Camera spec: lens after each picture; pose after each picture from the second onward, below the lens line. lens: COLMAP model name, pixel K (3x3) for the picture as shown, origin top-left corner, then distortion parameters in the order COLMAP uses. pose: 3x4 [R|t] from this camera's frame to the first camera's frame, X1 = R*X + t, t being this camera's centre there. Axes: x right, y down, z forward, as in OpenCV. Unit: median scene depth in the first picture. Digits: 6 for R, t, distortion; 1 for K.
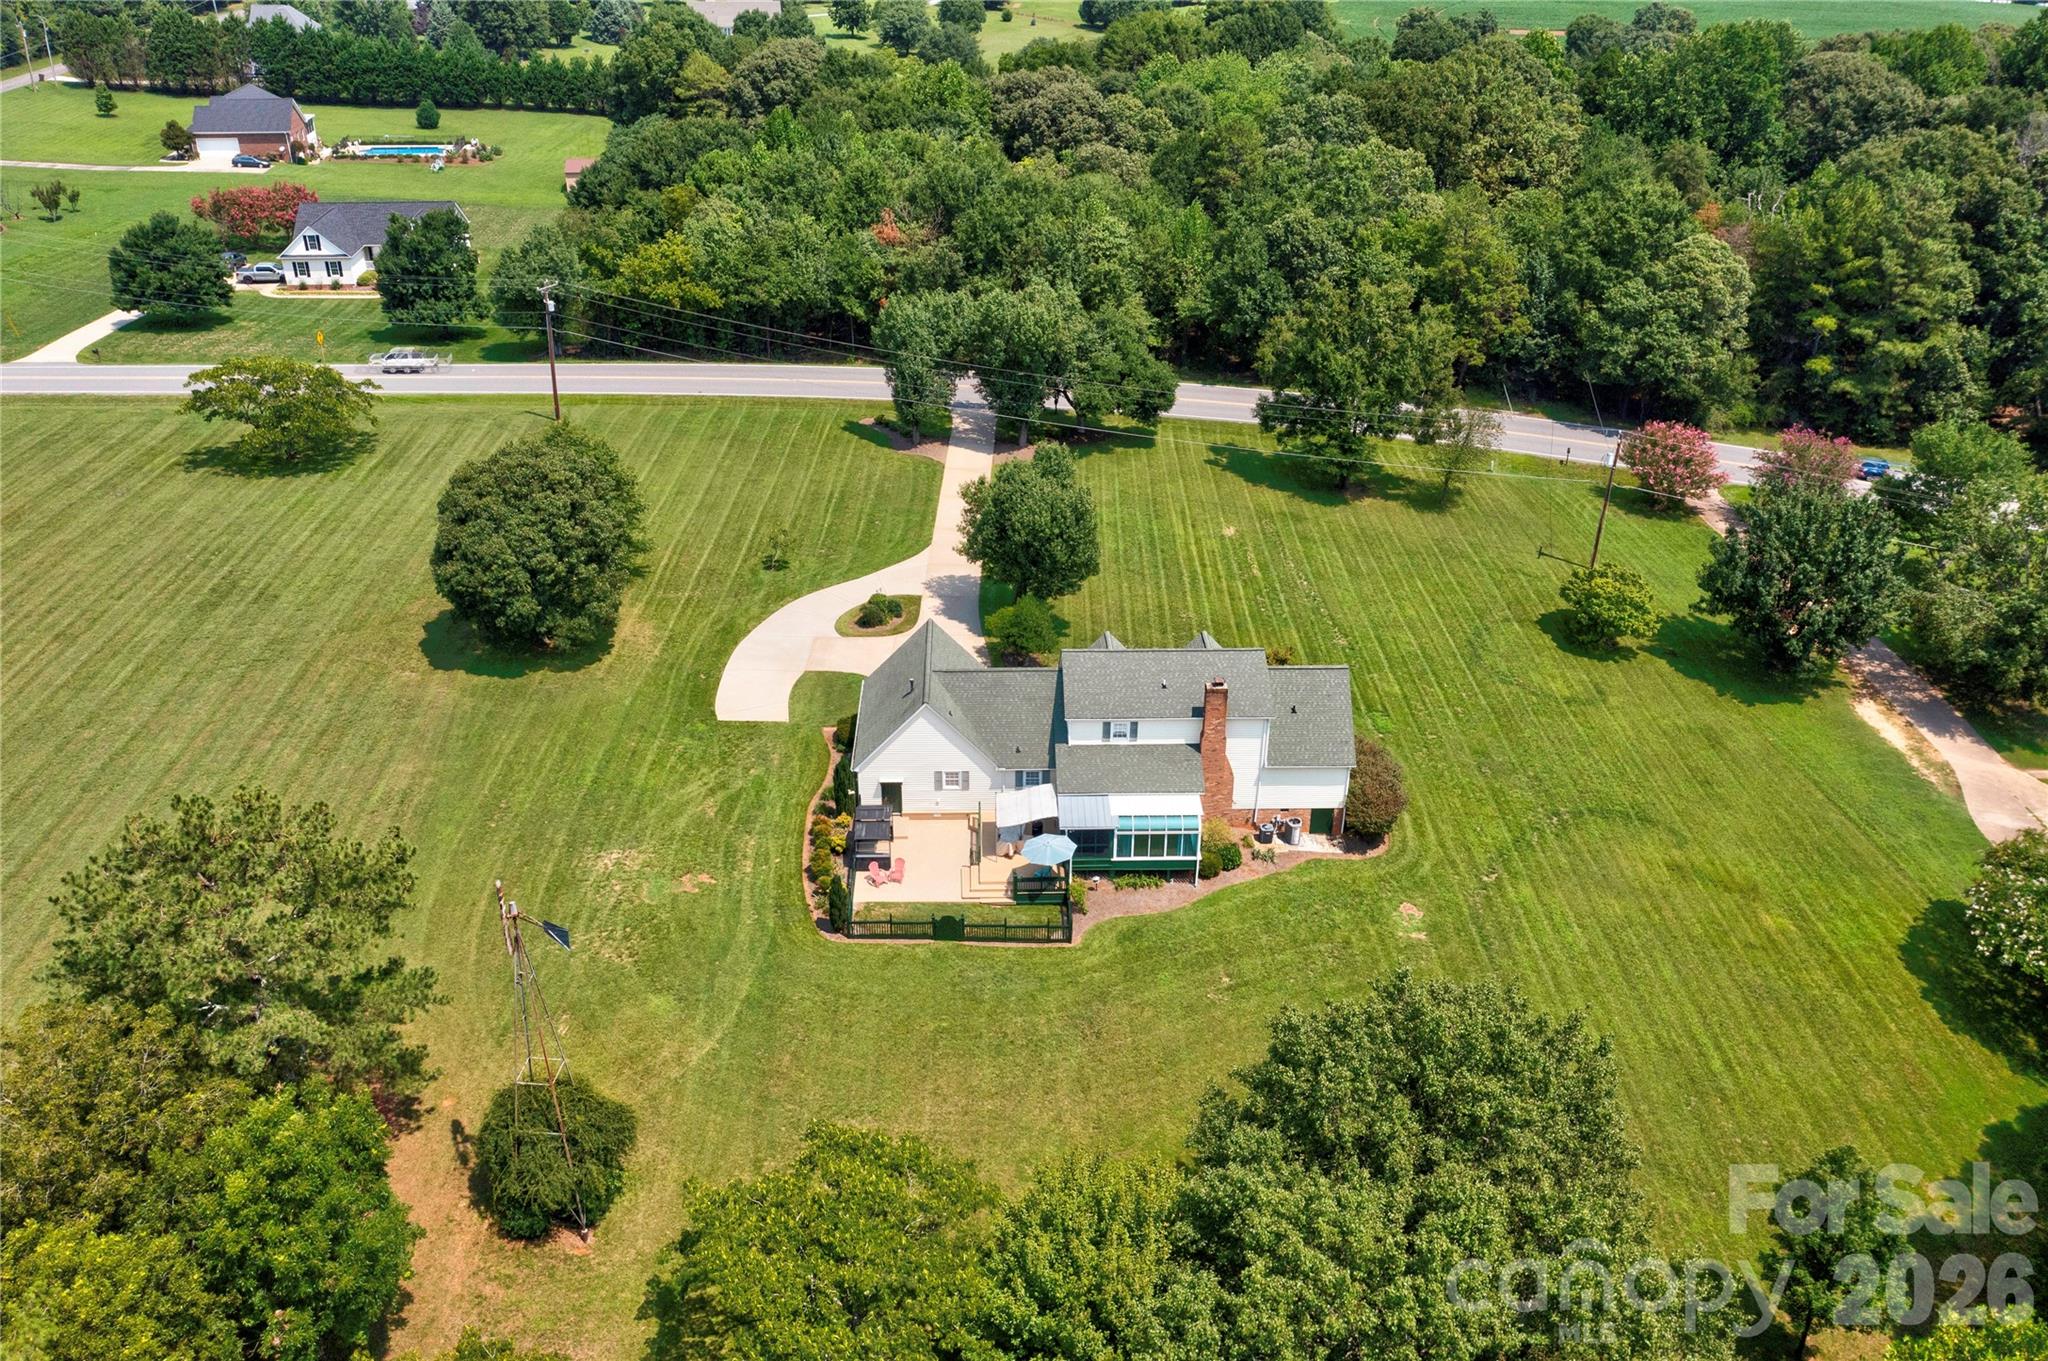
lens RADIAL K [[1640.5, 0, 971.8], [0, 1640.5, 682.4], [0, 0, 1]] dist [-0.025067, 0.049670]
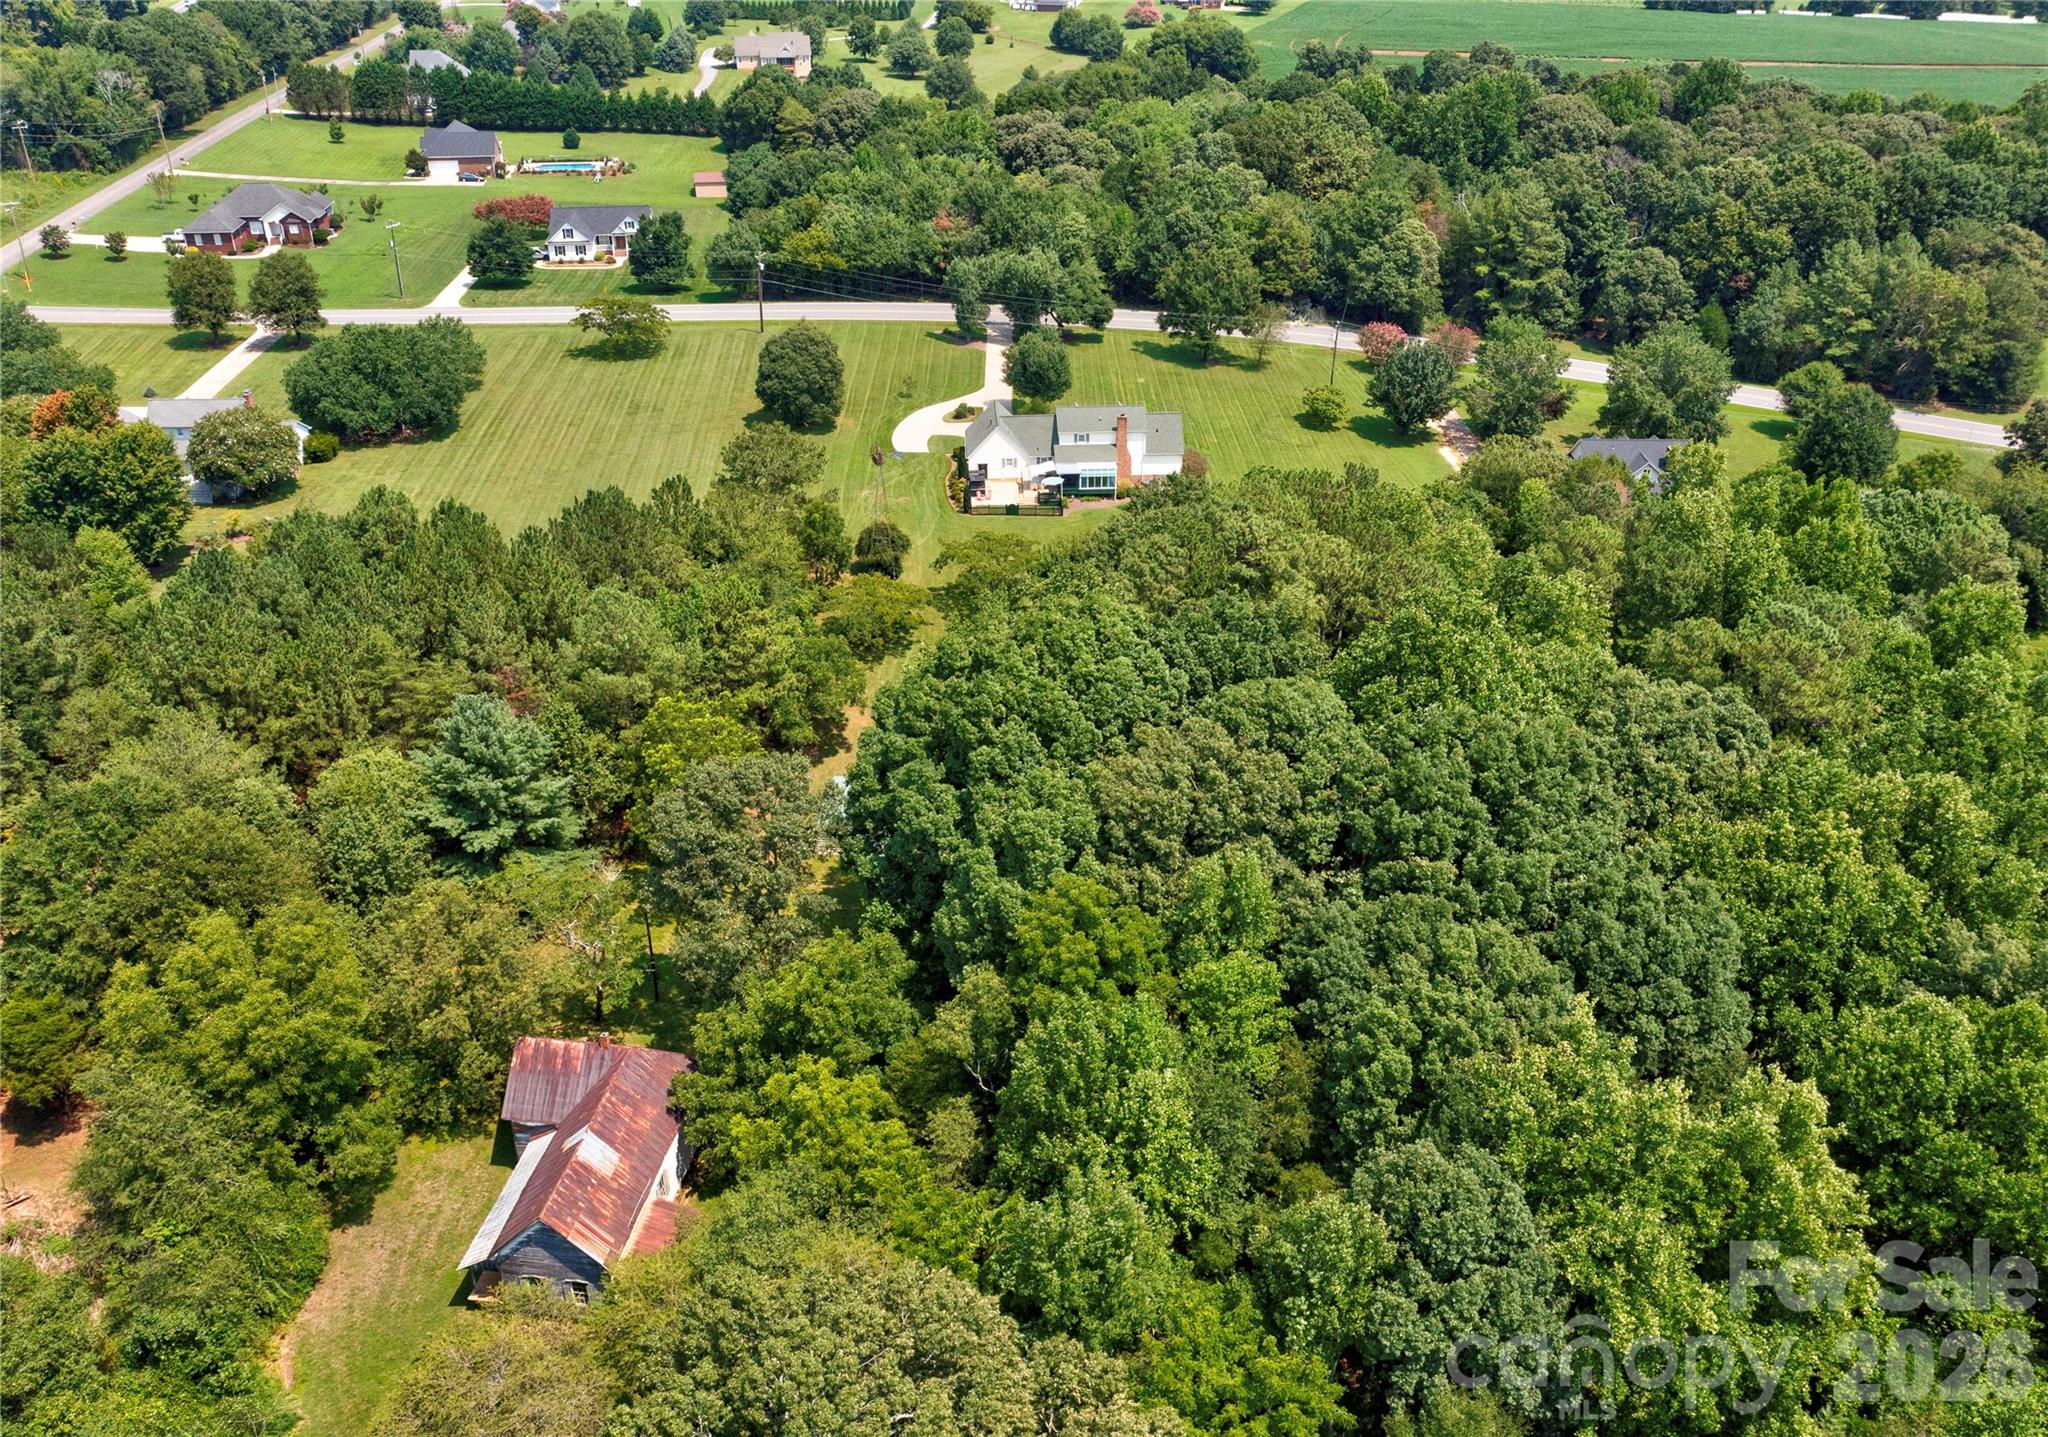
lens RADIAL K [[1694.5, 0, 1024.0], [0, 1694.5, 718.5], [0, 0, 1]] dist [-0.048891, 0.114246]
pose [[0.998804, -0.023630, 0.042795, -0.059658], [0.022785, 0.999538, 0.020138, 0.218104], [-0.043252, -0.019139, 0.998881, -0.809301]]
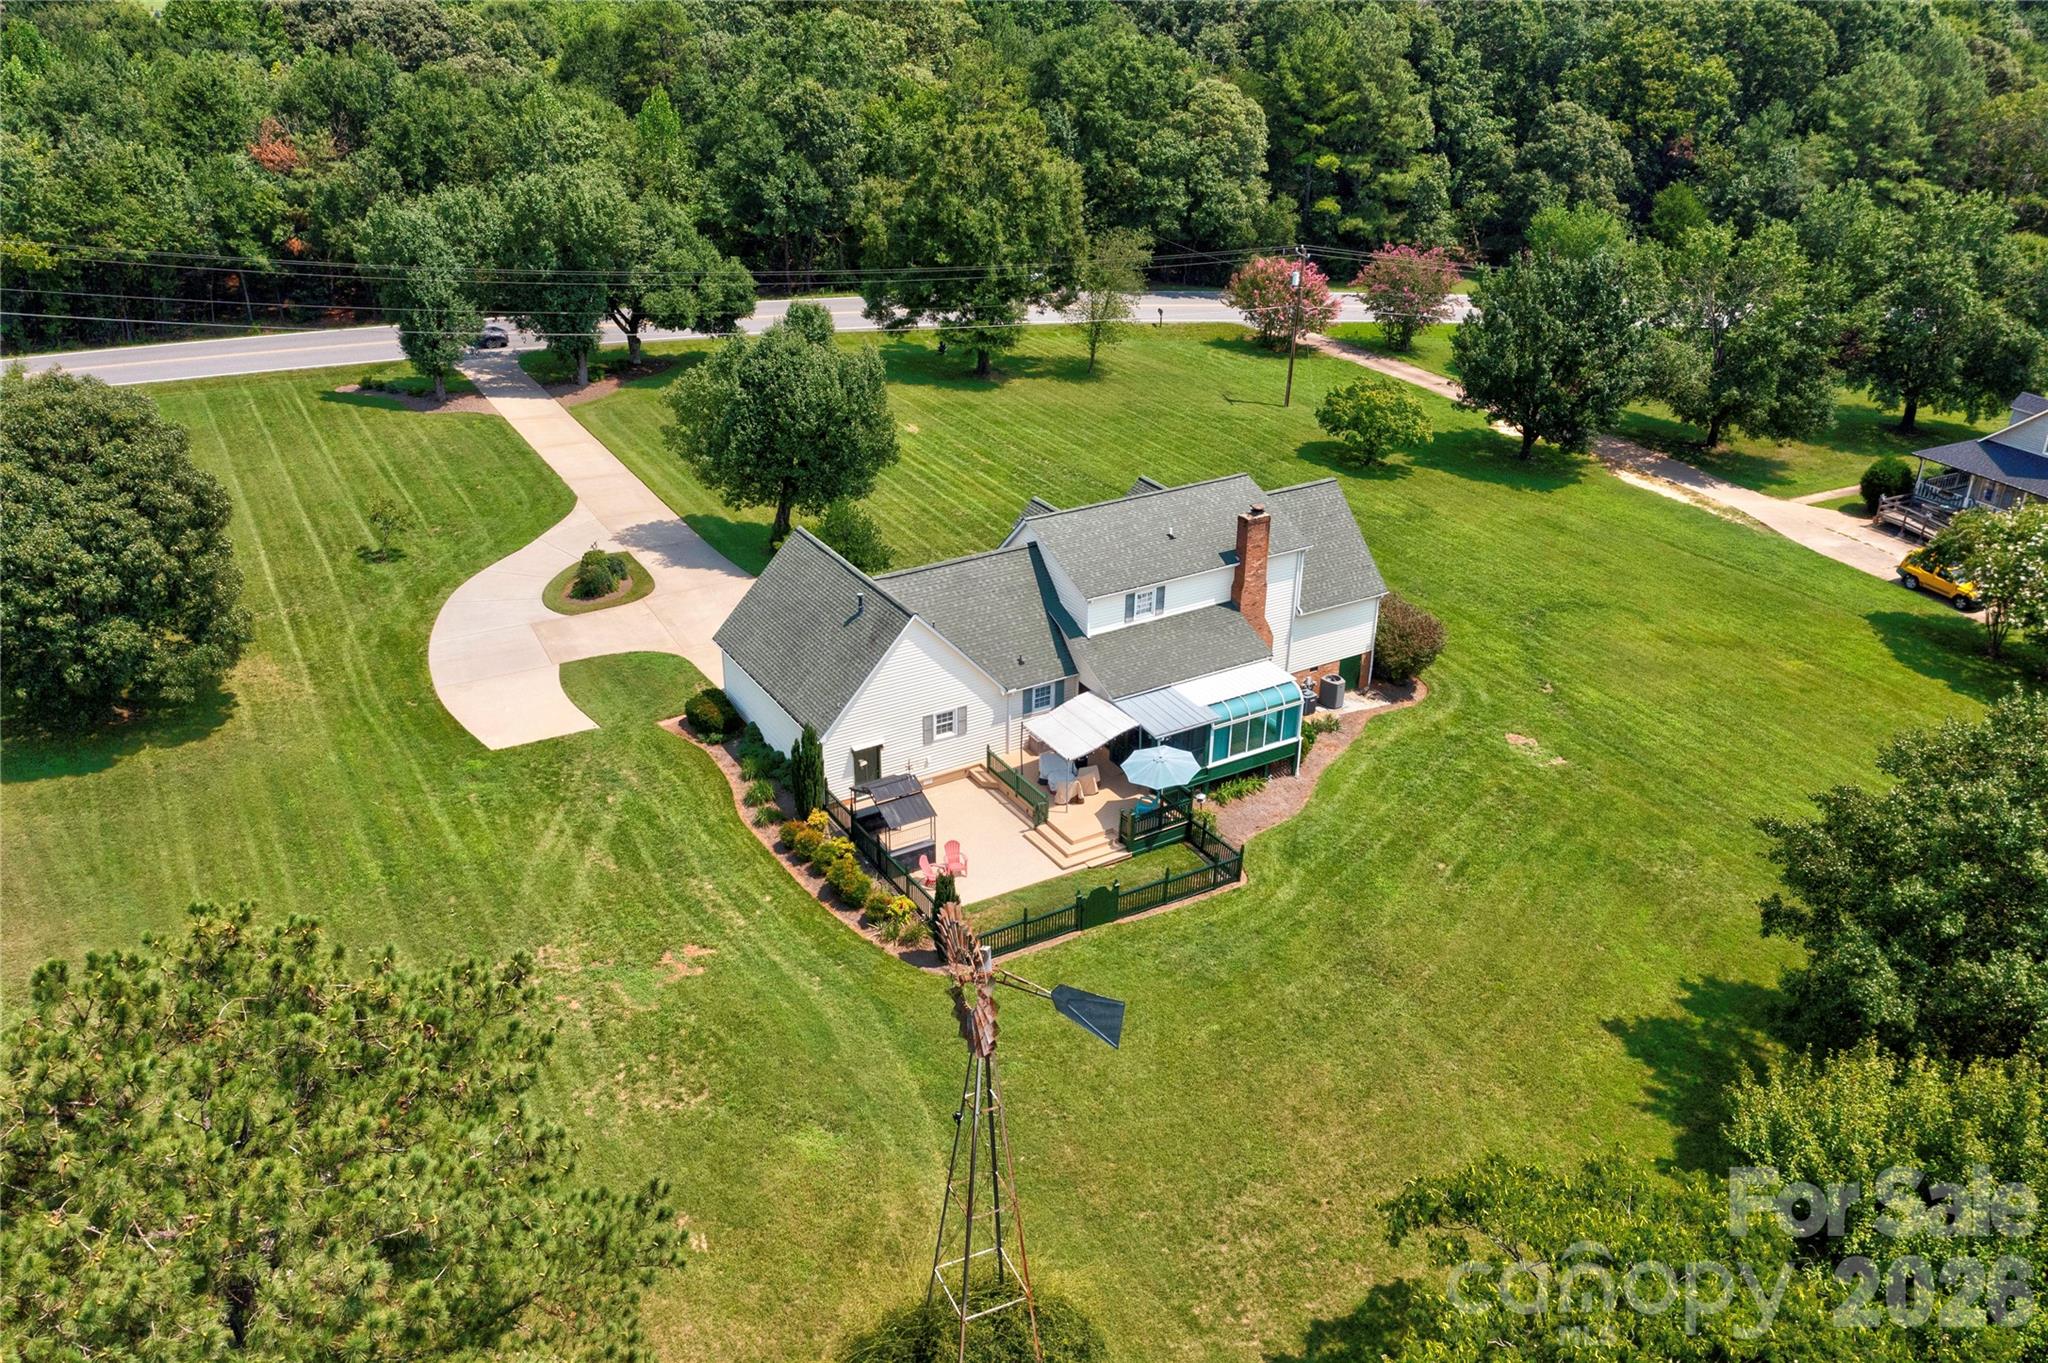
lens RADIAL K [[1695.3, 0, 1024.0], [0, 1695.3, 681.5], [0, 0, 1]] dist [-0.014155, 0.059698]
pose [[0.859329, -0.216363, 0.463400, -0.183146], [0.231680, 0.972485, 0.024430, 0.019006], [-0.455936, 0.086367, 0.885812, 0.206403]]
